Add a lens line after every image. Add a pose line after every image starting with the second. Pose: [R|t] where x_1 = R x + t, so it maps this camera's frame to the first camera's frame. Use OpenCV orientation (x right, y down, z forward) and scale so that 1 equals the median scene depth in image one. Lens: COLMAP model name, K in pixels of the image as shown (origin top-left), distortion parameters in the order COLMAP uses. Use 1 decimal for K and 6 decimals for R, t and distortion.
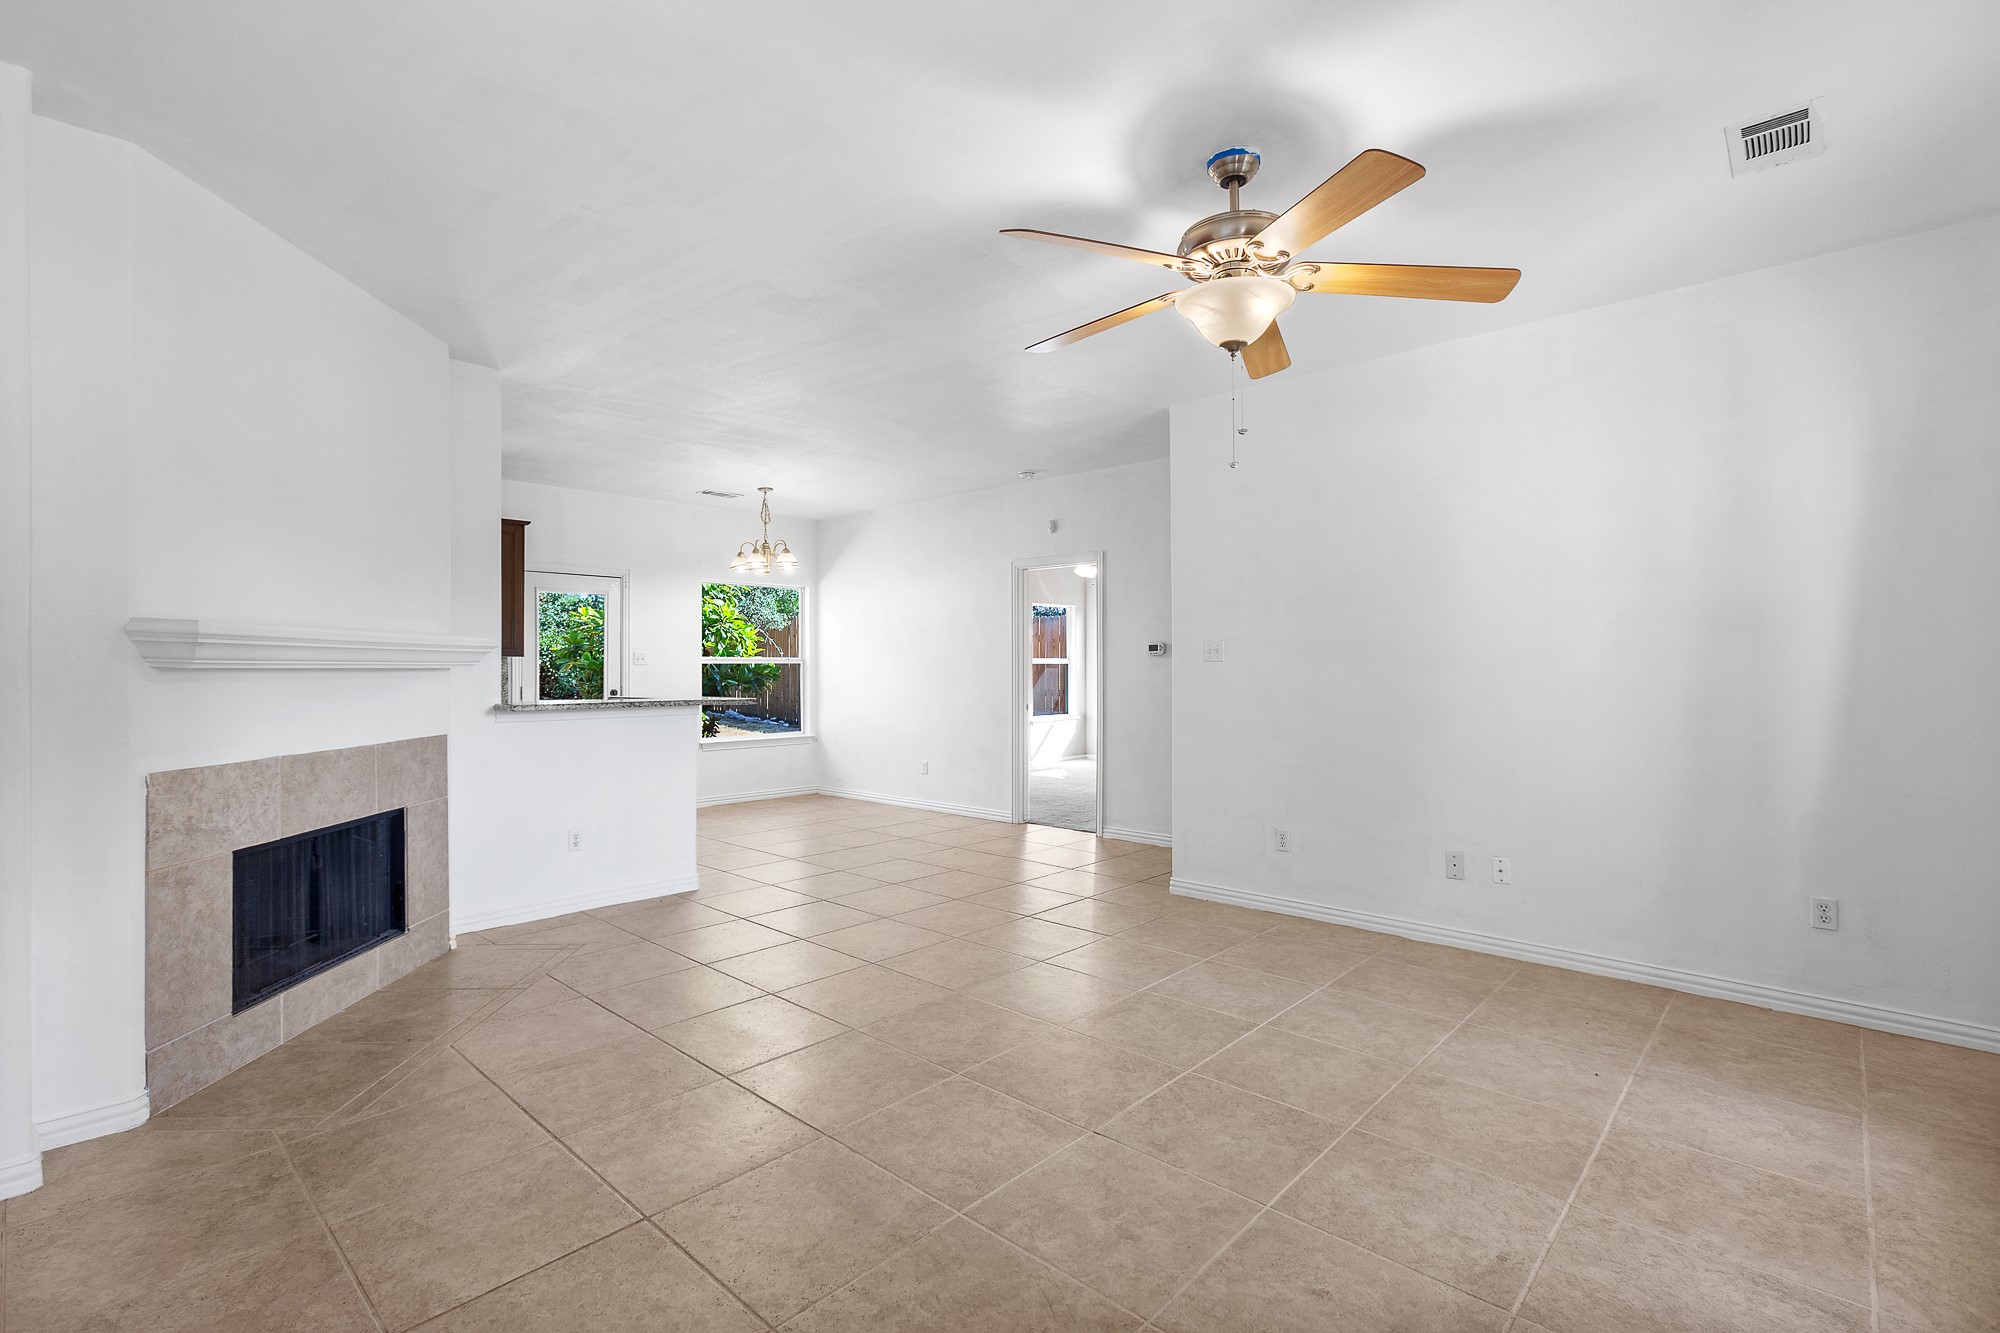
lens RADIAL K [[912.2, 0, 973.1], [0, 912.2, 667.6], [0, 0, 1]] dist [-0.019671, 0.012235]
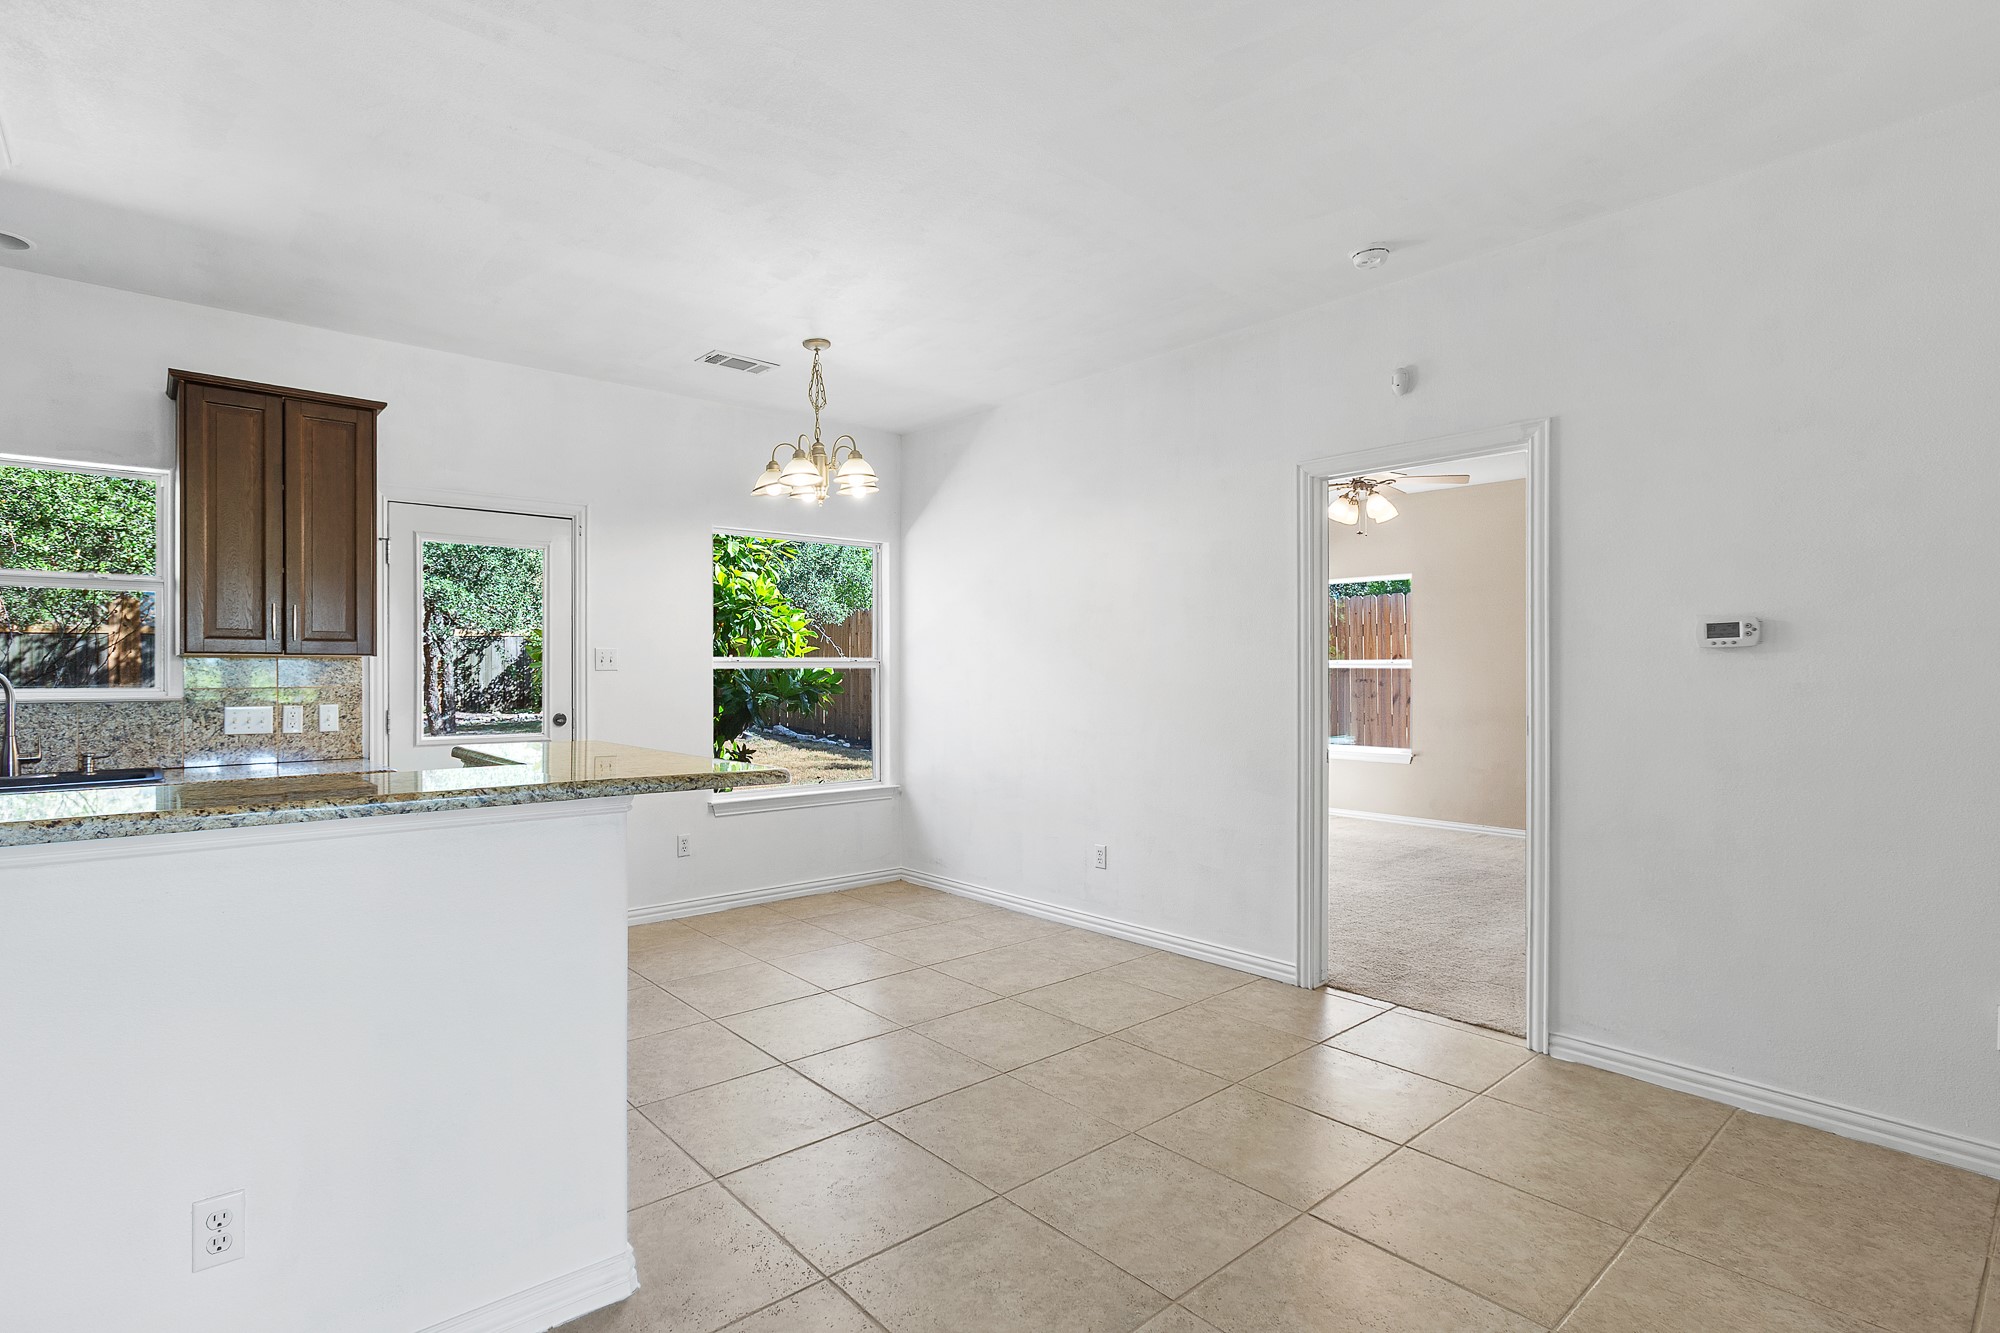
lens RADIAL K [[956.4, 0, 890.5], [0, 956.4, 673.5], [0, 0, 1]] dist [0.000218, 0.000399]
pose [[0.988242, -0.000544, -0.152895, -0.100409], [0.000852, 0.999998, 0.001950, -0.002716], [0.152893, -0.002057, 0.988241, 0.455133]]
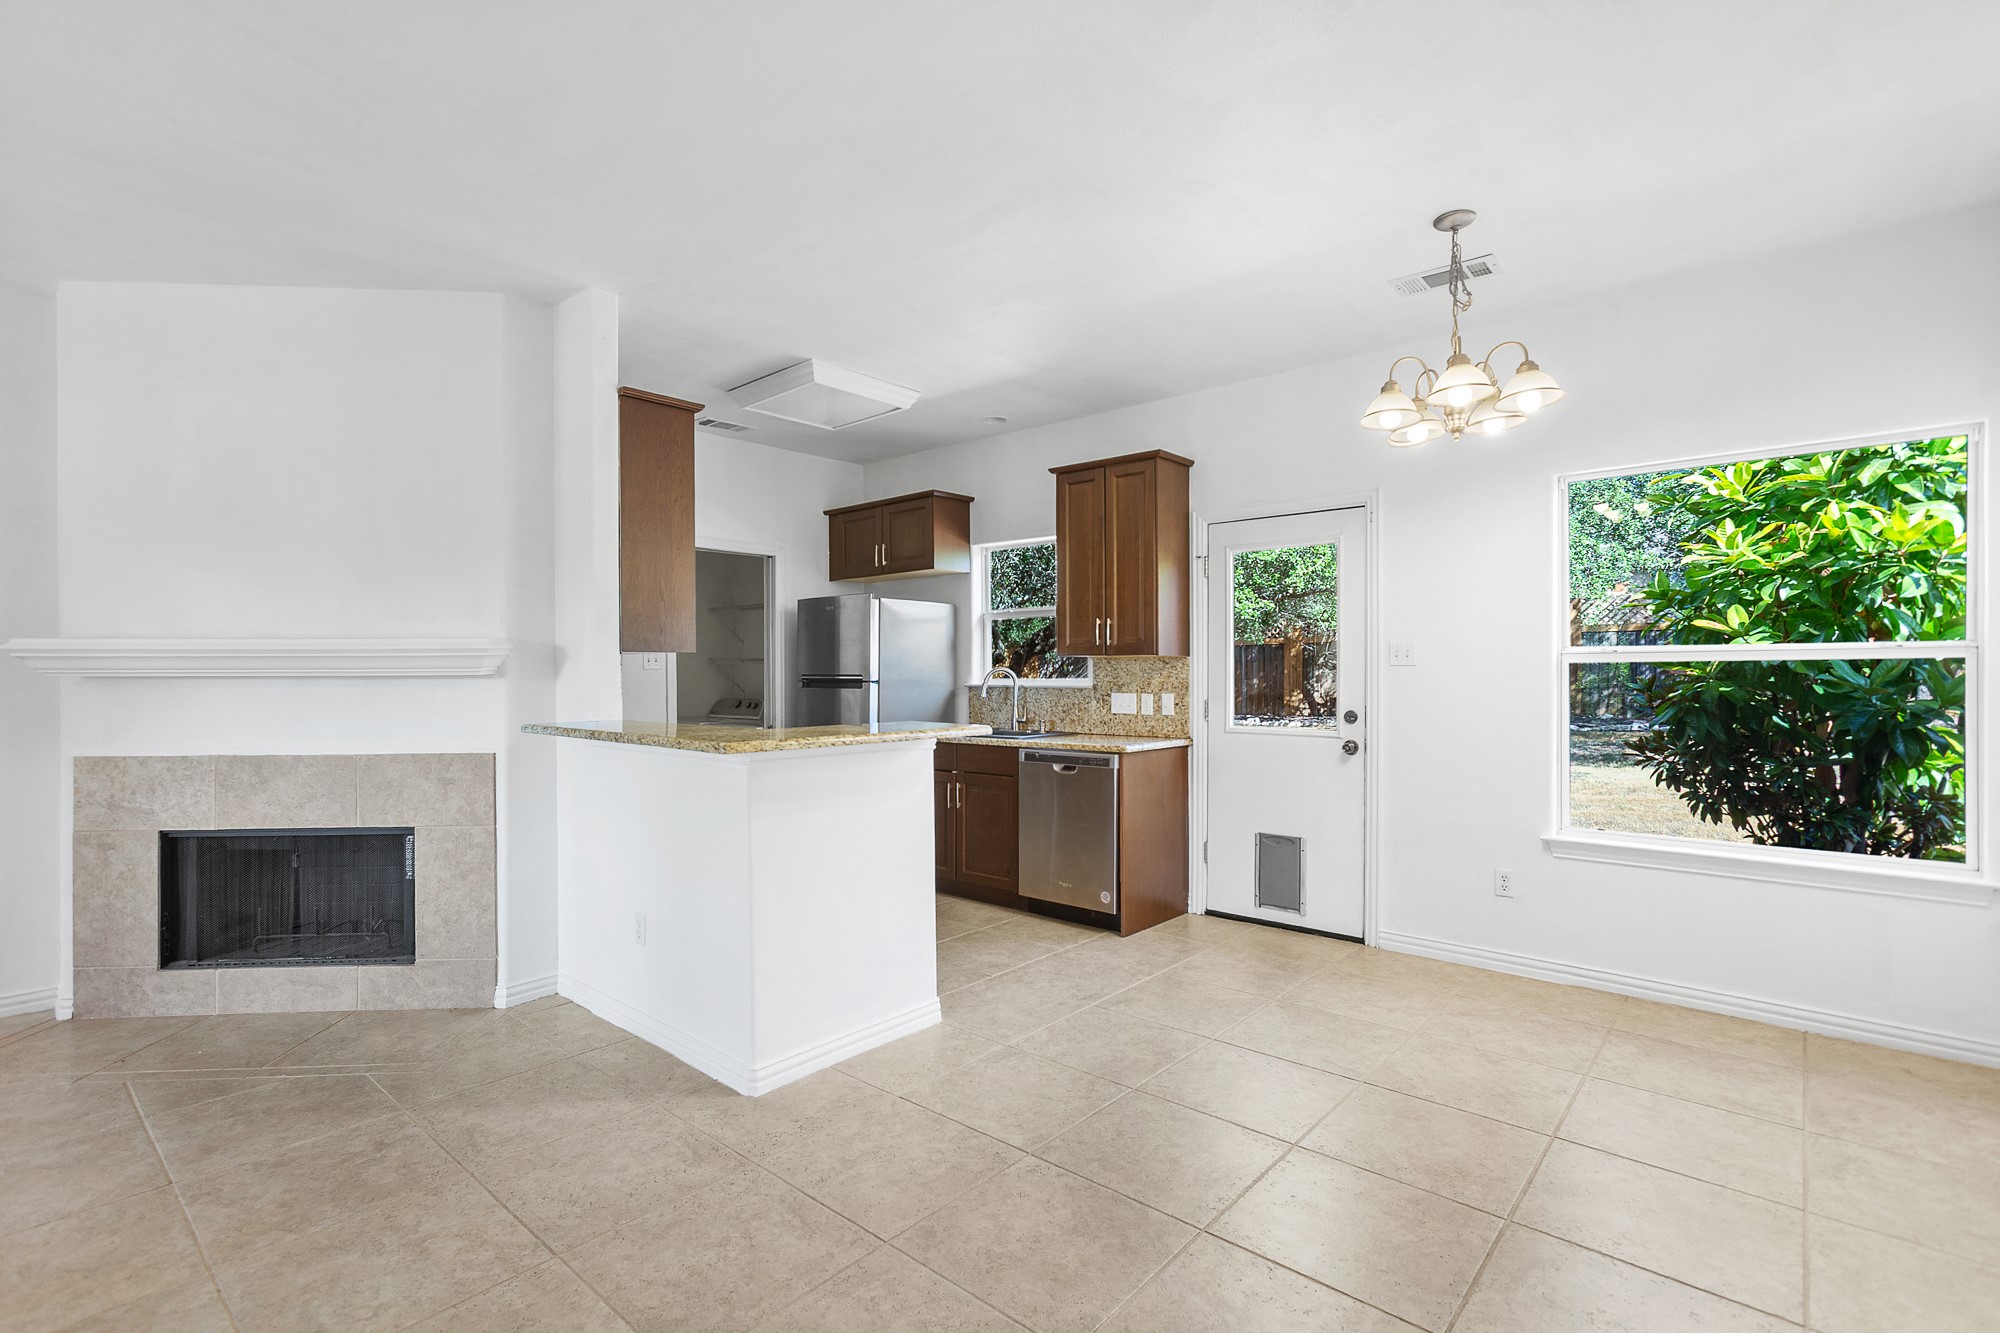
lens RADIAL K [[928.1, 0, 1002.9], [0, 928.1, 676.6], [0, 0, 1]] dist [0.000320, 0.001248]
pose [[0.035321, 0.005913, -0.999359, 0.169516], [0.002841, 0.999978, 0.006017, -0.001161], [0.999372, -0.003052, 0.035304, 0.802875]]
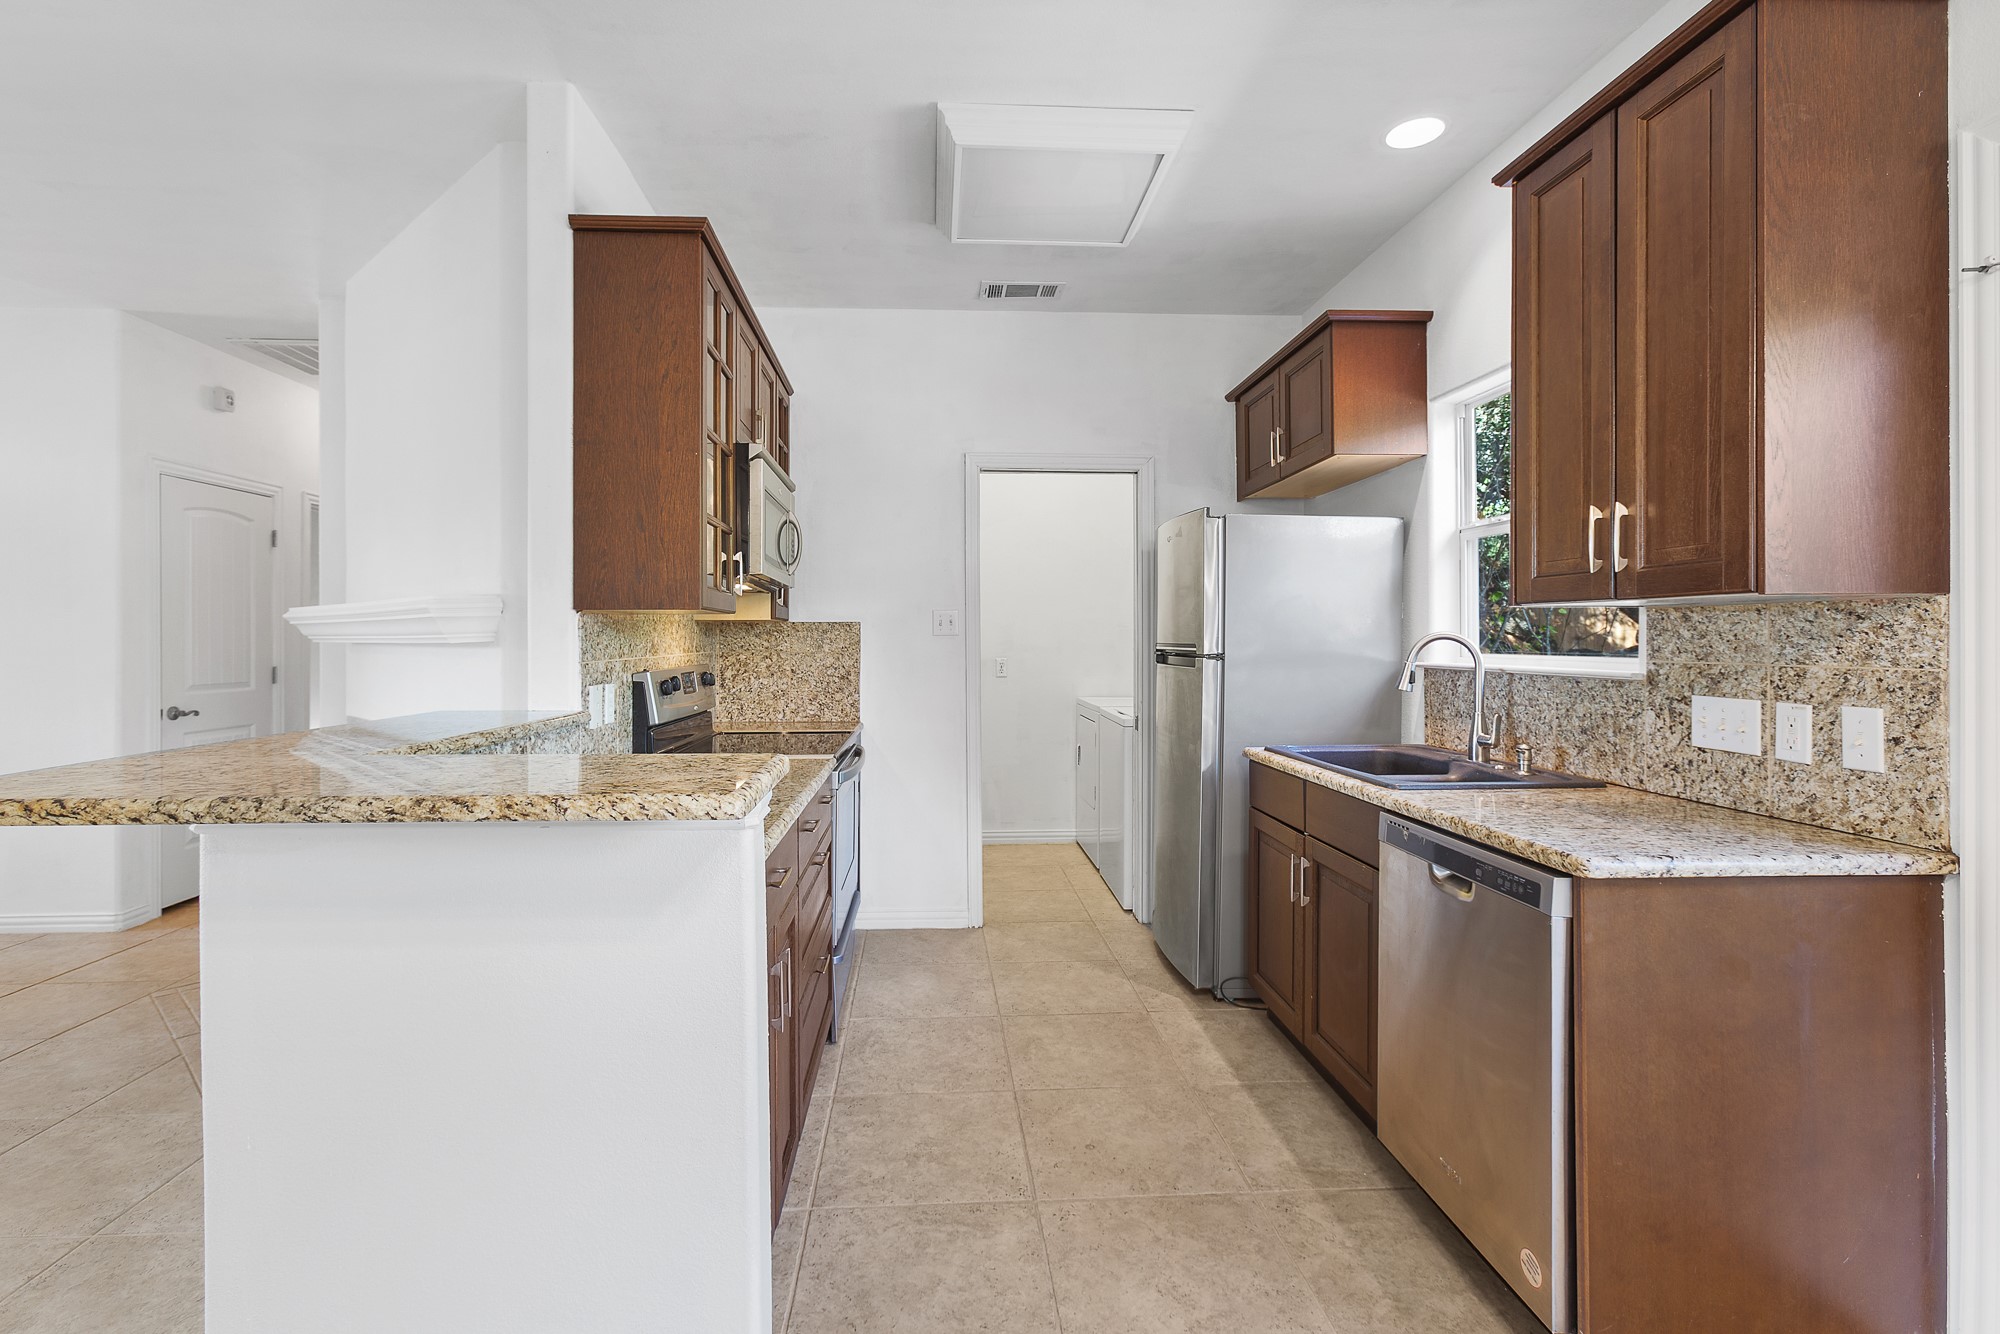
lens RADIAL K [[911.9, 0, 967.4], [0, 911.9, 647.3], [0, 0, 1]] dist [-0.001327, 0.006254]
pose [[-0.705809, 0.006669, -0.708371, -0.186760], [0.000701, 0.999962, 0.008716, -0.001121], [0.708402, 0.005655, -0.705786, 0.949552]]
